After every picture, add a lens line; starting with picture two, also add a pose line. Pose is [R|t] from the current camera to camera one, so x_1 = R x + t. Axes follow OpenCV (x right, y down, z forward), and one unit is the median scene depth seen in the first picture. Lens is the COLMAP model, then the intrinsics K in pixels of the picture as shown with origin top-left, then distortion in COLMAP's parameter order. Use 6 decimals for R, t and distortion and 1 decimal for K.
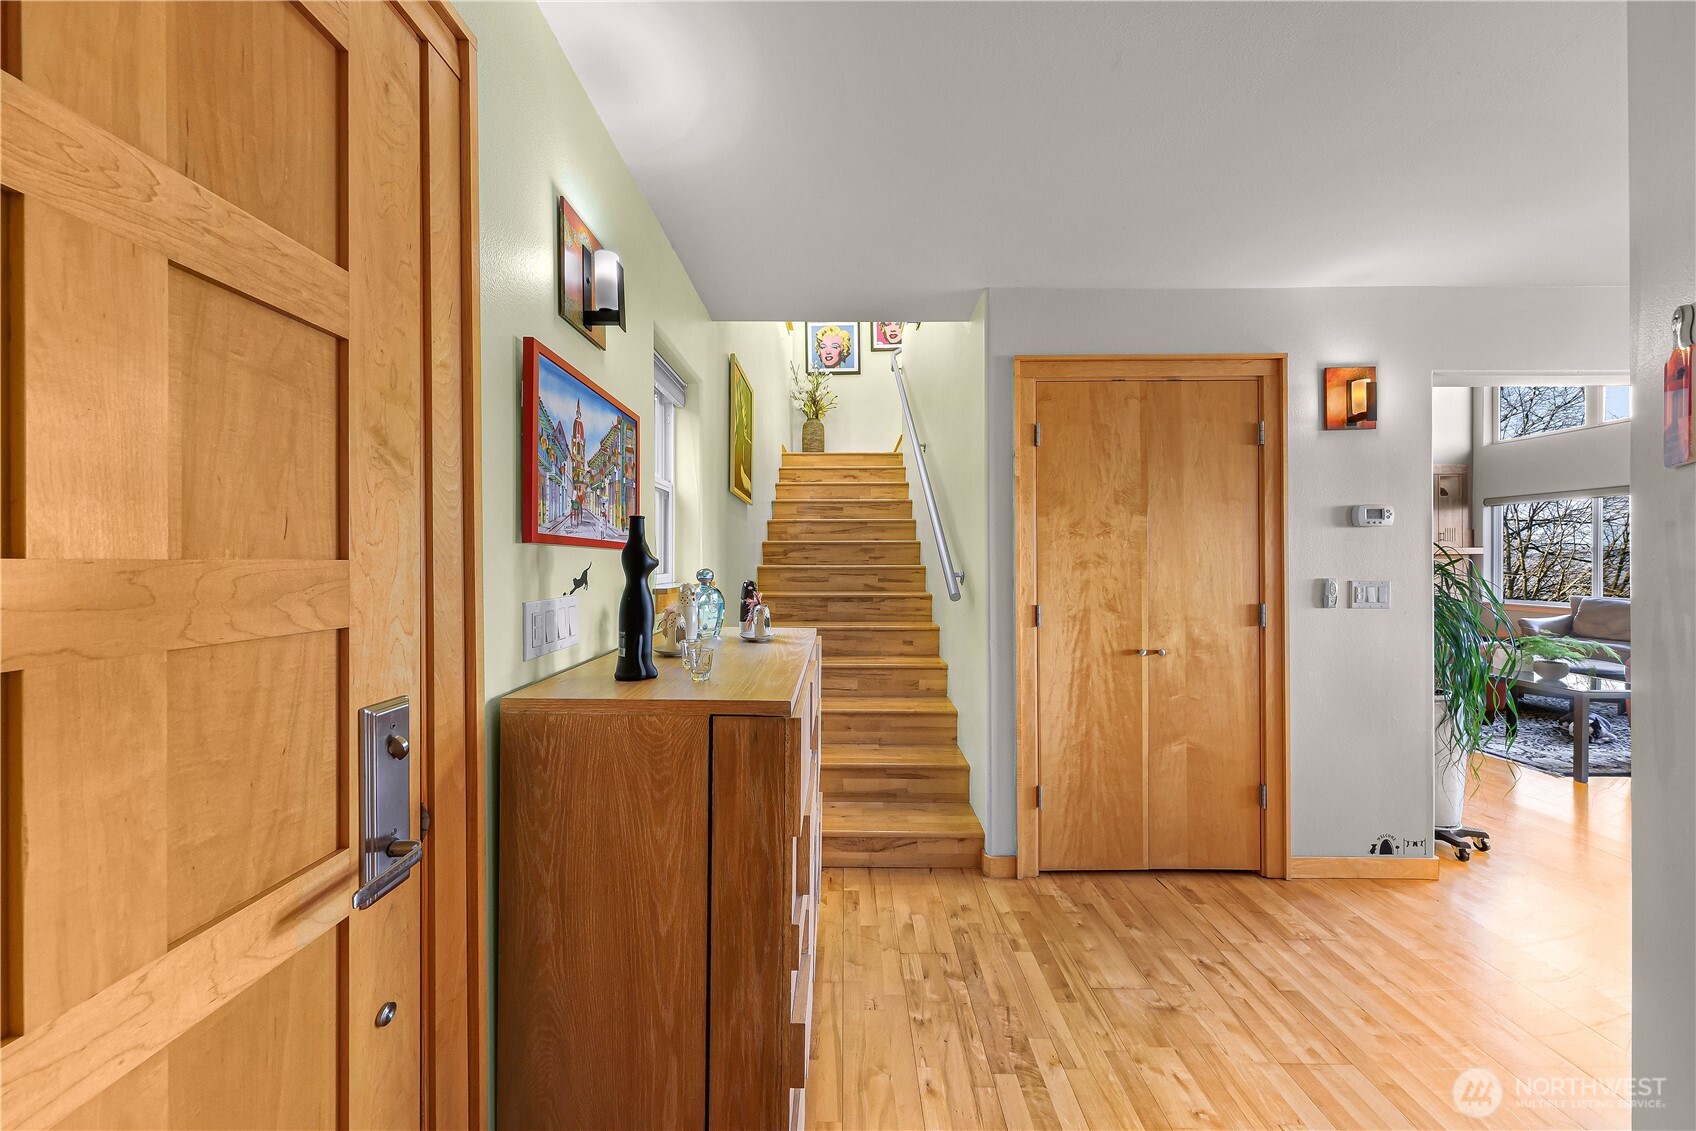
lens RADIAL K [[540.7, 0, 848.0], [0, 540.7, 565.5], [0, 0, 1]] dist [0.000234, 0.000086]
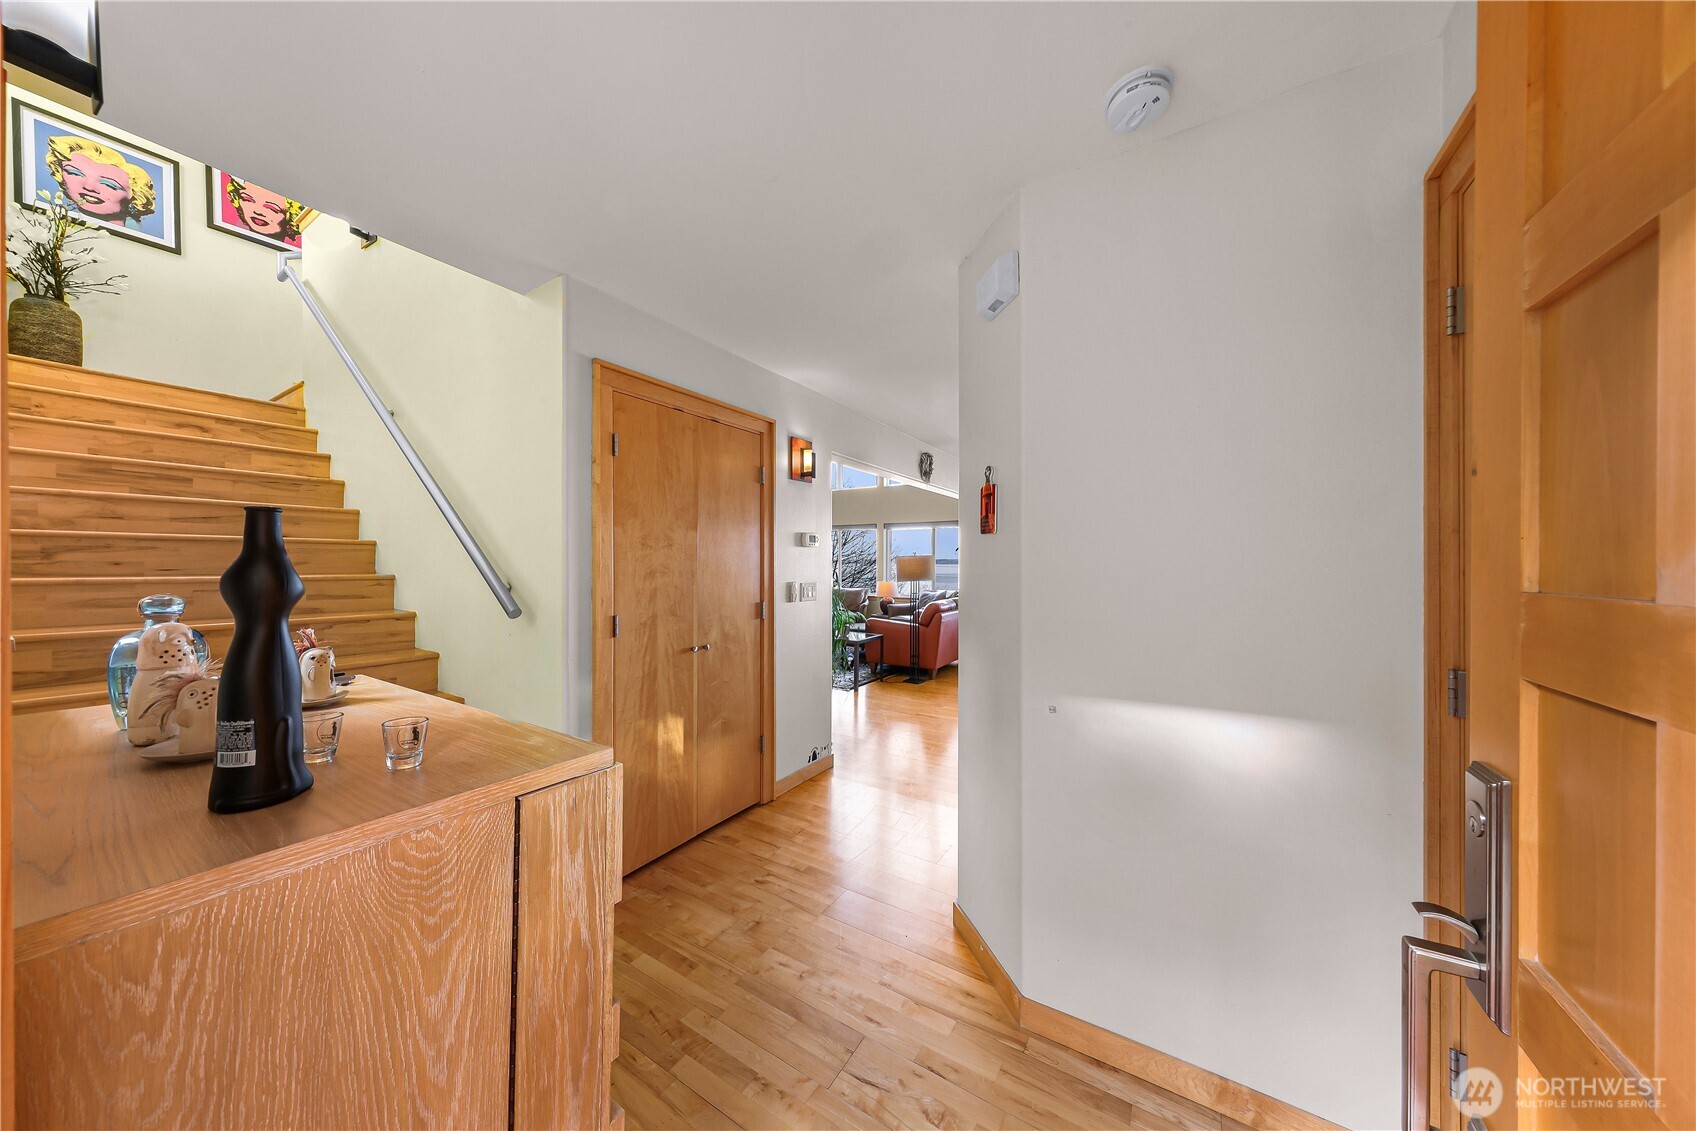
lens RADIAL K [[559.7, 0, 848.0], [0, 559.7, 565.5], [0, 0, 1]] dist [-0.000779, 0.000135]
pose [[0.509990, 0.001019, 0.860180, -0.323791], [0.000443, 0.999999, -0.001447, -0.017555], [-0.860180, 0.001119, 0.509989, 0.106573]]
